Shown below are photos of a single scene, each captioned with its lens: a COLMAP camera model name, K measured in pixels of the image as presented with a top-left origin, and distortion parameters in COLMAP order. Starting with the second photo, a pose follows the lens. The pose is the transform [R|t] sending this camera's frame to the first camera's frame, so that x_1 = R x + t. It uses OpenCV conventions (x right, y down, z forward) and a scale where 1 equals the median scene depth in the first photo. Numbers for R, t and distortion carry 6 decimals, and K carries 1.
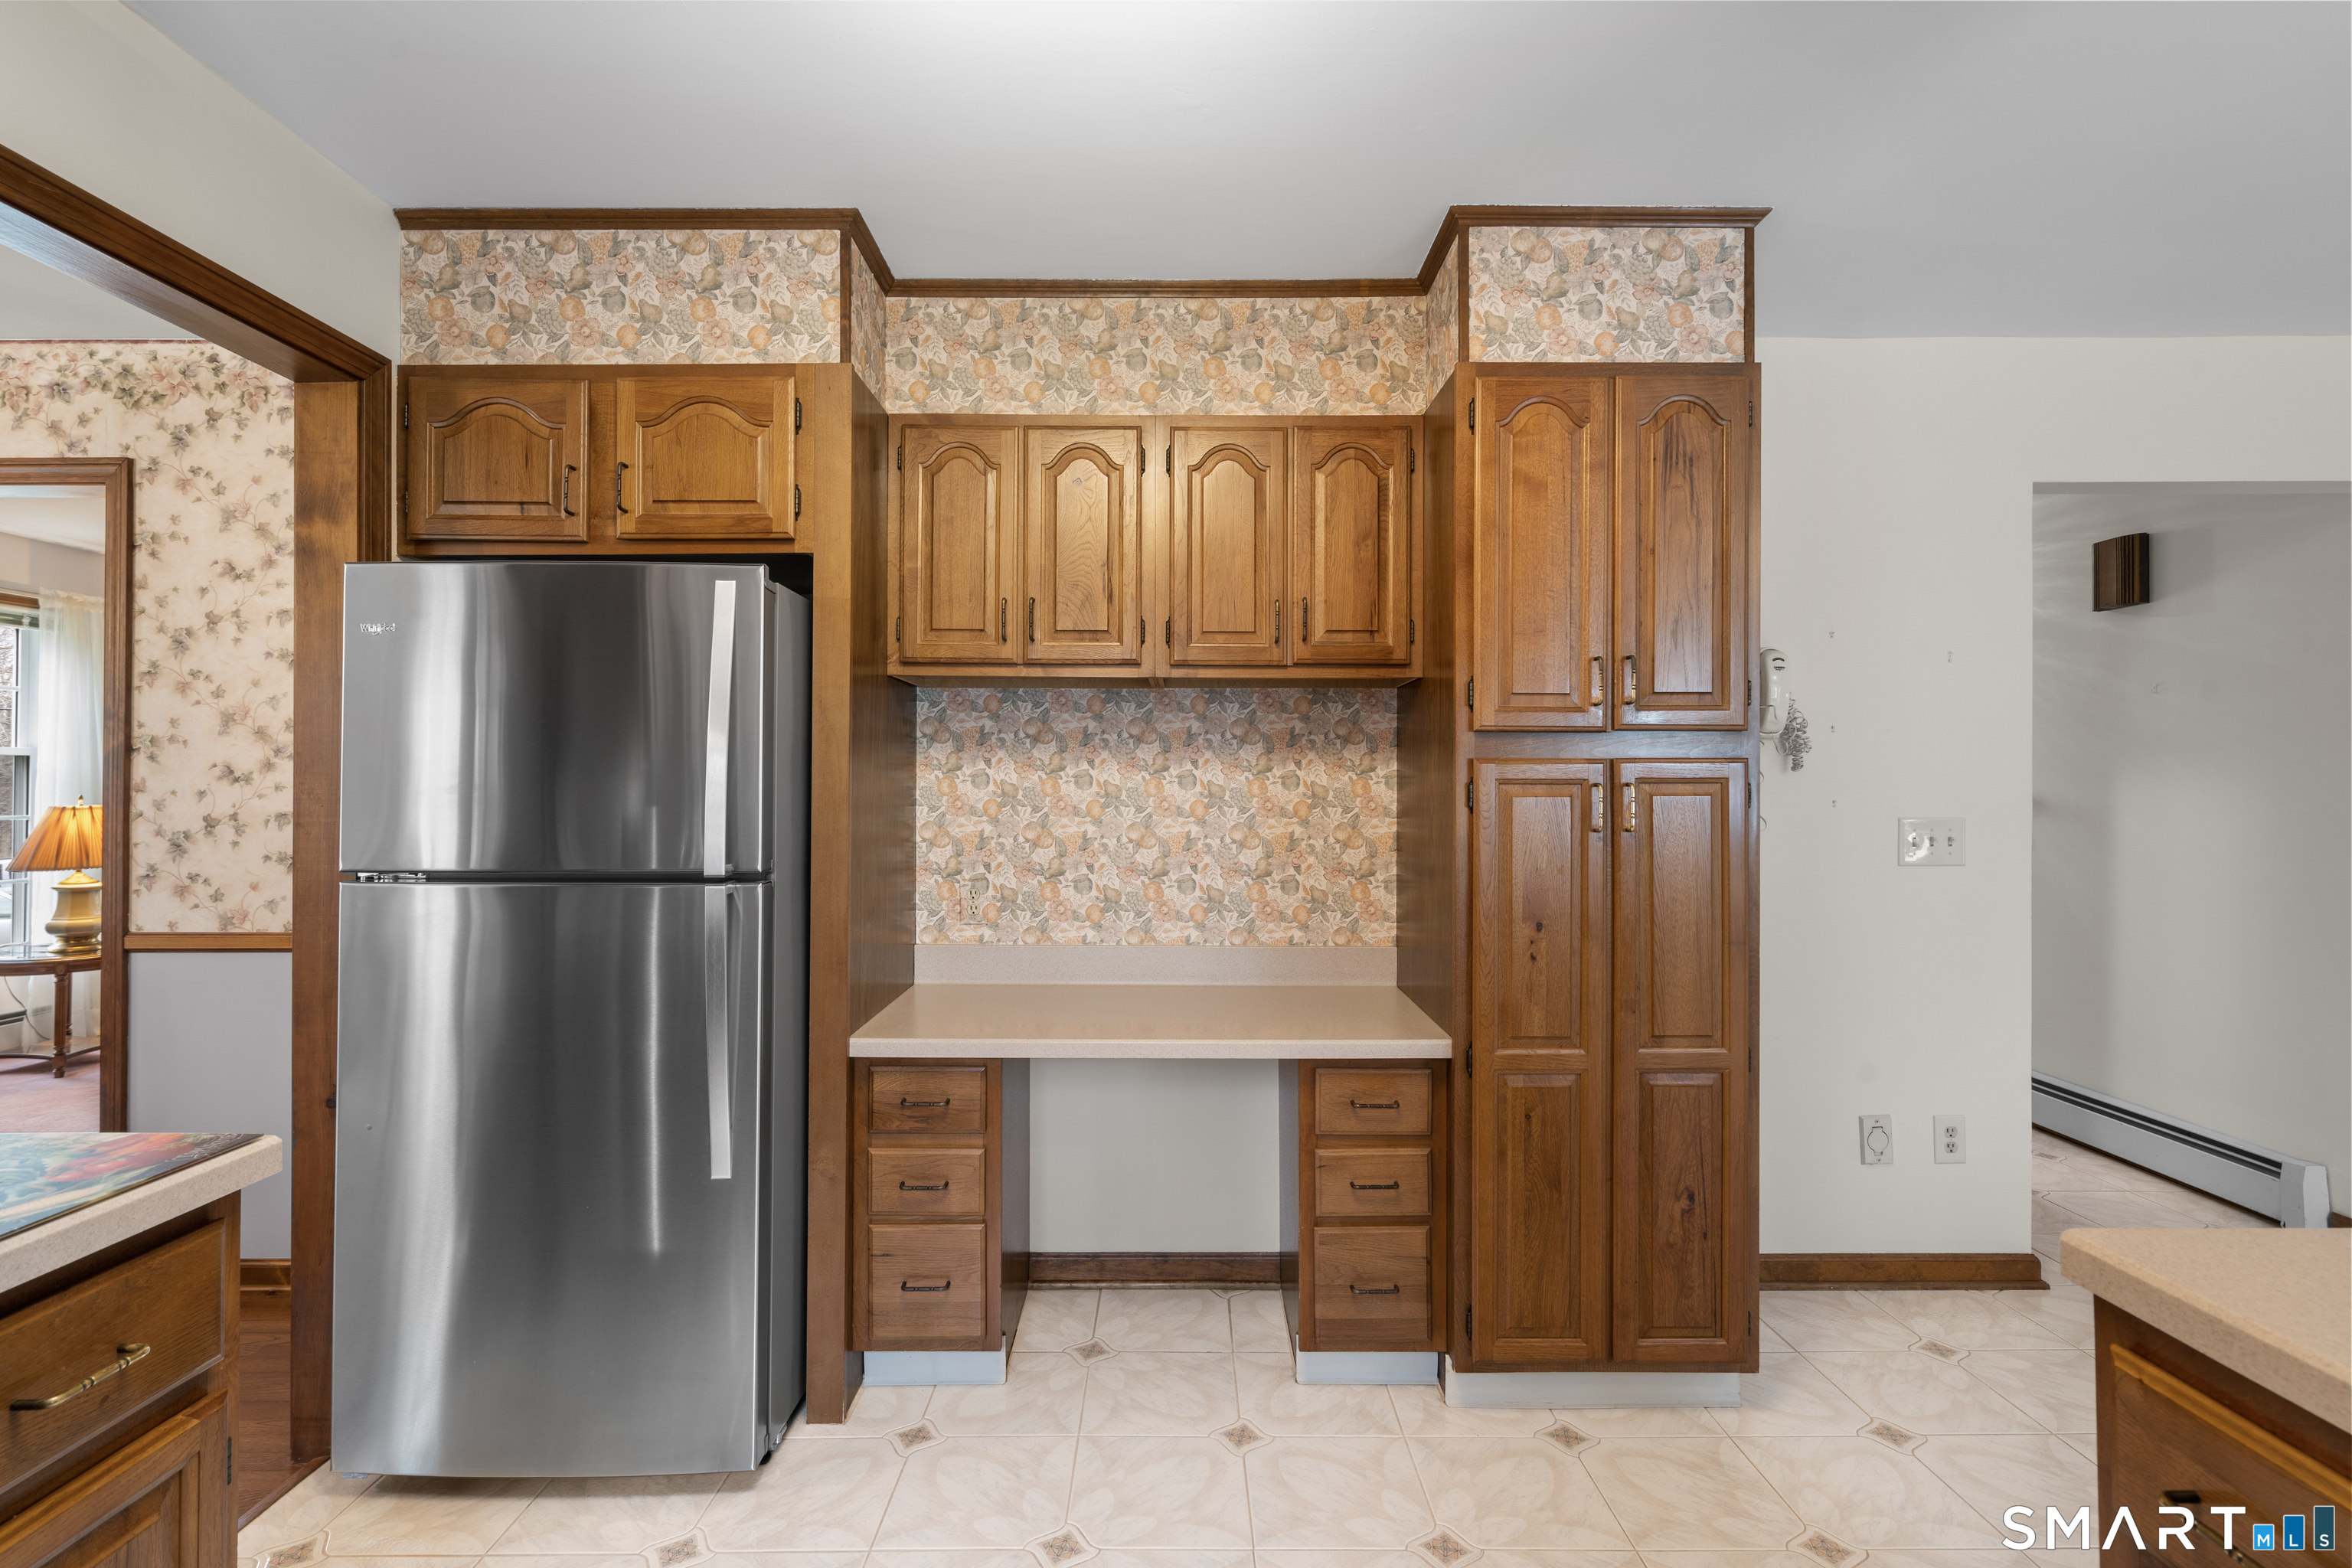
lens RADIAL K [[1120.9, 0, 1170.8], [0, 1120.9, 779.7], [0, 0, 1]] dist [-0.056861, 0.026089]
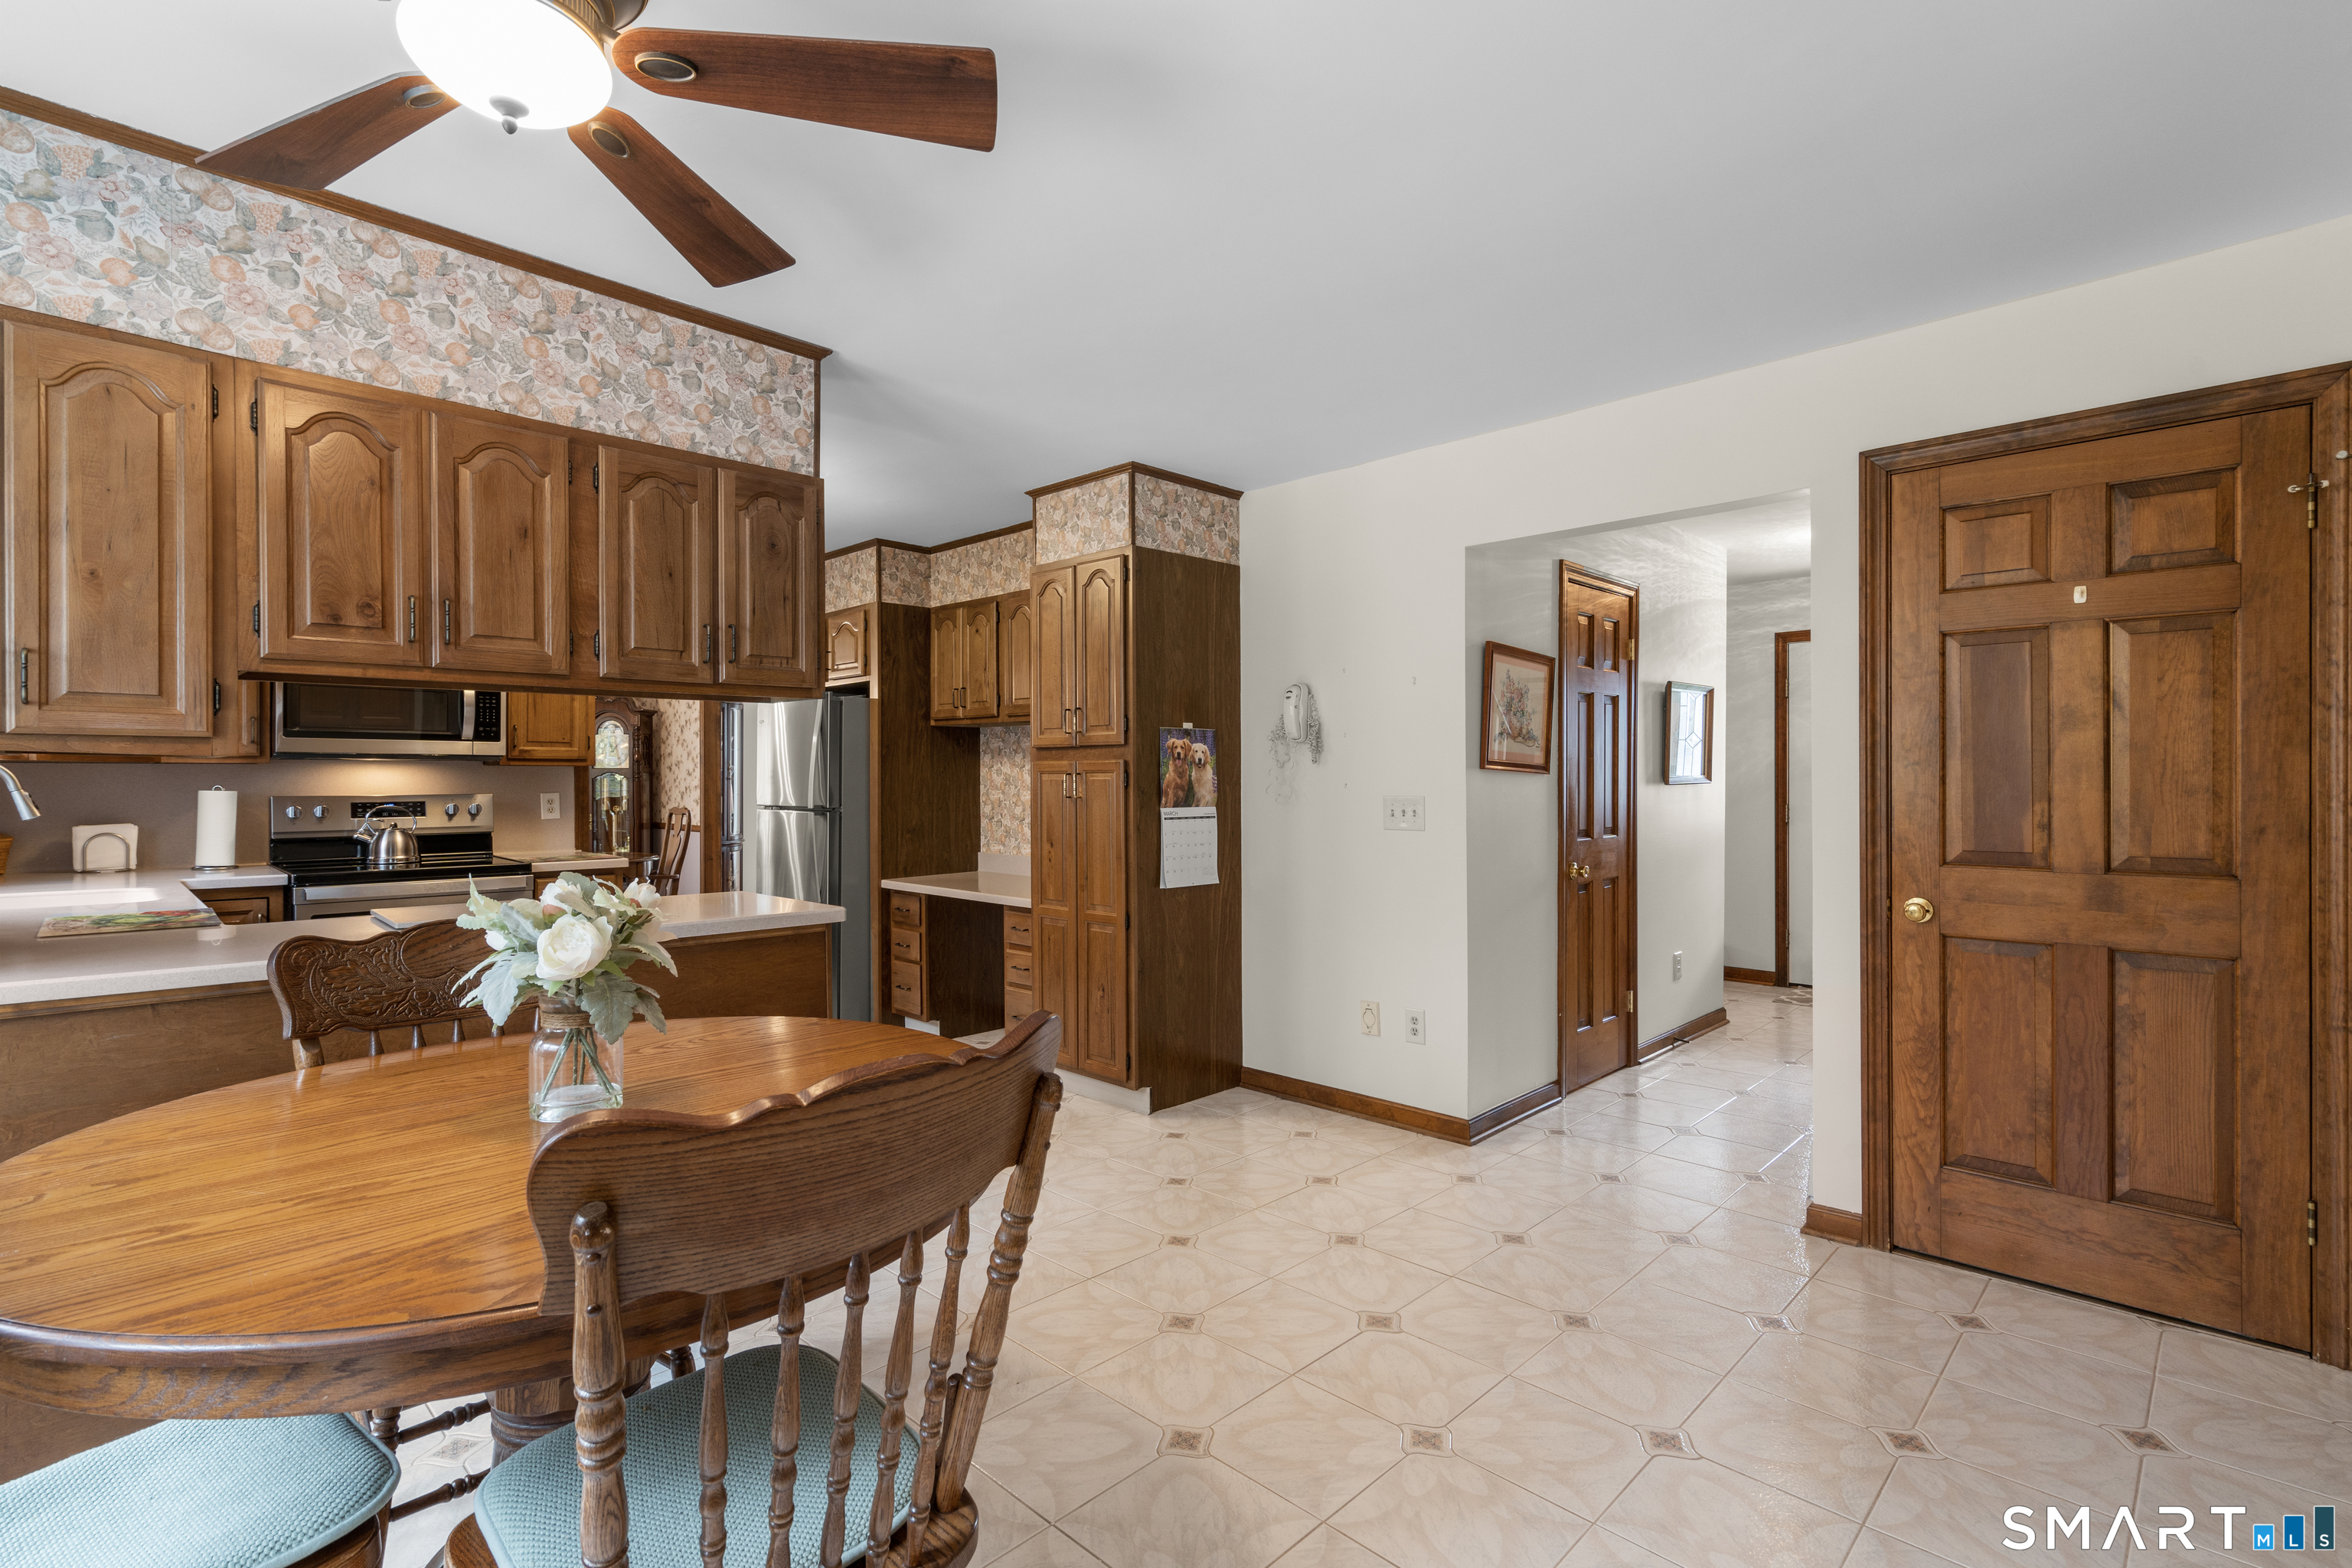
lens RADIAL K [[1120.9, 0, 1170.8], [0, 1120.9, 779.7], [0, 0, 1]] dist [-0.056861, 0.026089]
pose [[0.714550, -0.000743, -0.699584, 1.640689], [0.006610, 0.999962, 0.005690, 0.004417], [0.699553, -0.008690, 0.714528, -0.258831]]
